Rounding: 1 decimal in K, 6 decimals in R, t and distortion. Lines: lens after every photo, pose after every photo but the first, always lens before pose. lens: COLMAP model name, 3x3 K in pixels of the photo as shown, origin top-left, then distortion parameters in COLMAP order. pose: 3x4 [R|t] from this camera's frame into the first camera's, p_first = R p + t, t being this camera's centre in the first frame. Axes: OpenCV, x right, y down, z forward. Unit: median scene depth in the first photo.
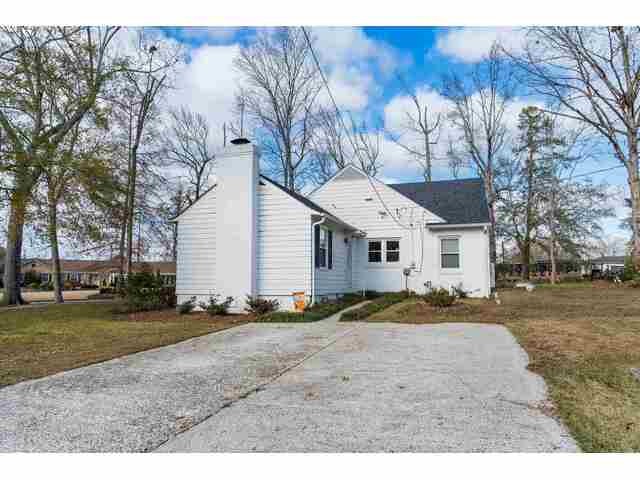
lens RADIAL K [[434.3, 0, 318.0], [0, 434.3, 239.6], [0, 0, 1]] dist [-0.005873, 0.000522]
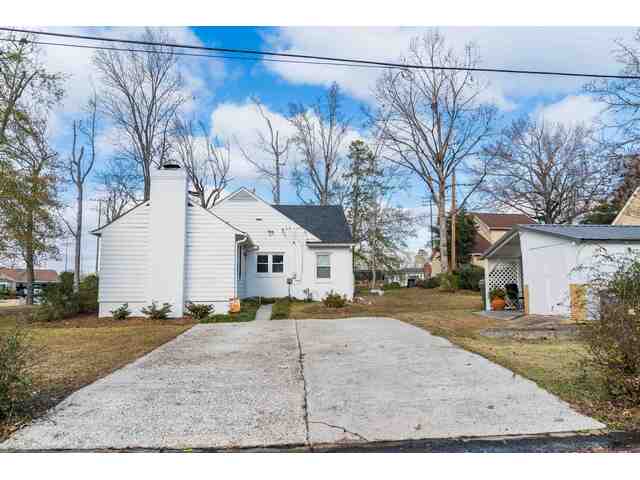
lens RADIAL K [[434.3, 0, 318.0], [0, 434.3, 239.6], [0, 0, 1]] dist [-0.005873, 0.000522]
pose [[0.920396, 0.037603, 0.389176, -0.186891], [-0.030642, 0.999240, -0.024080, -0.013614], [-0.389785, 0.010238, 0.920849, -0.140592]]
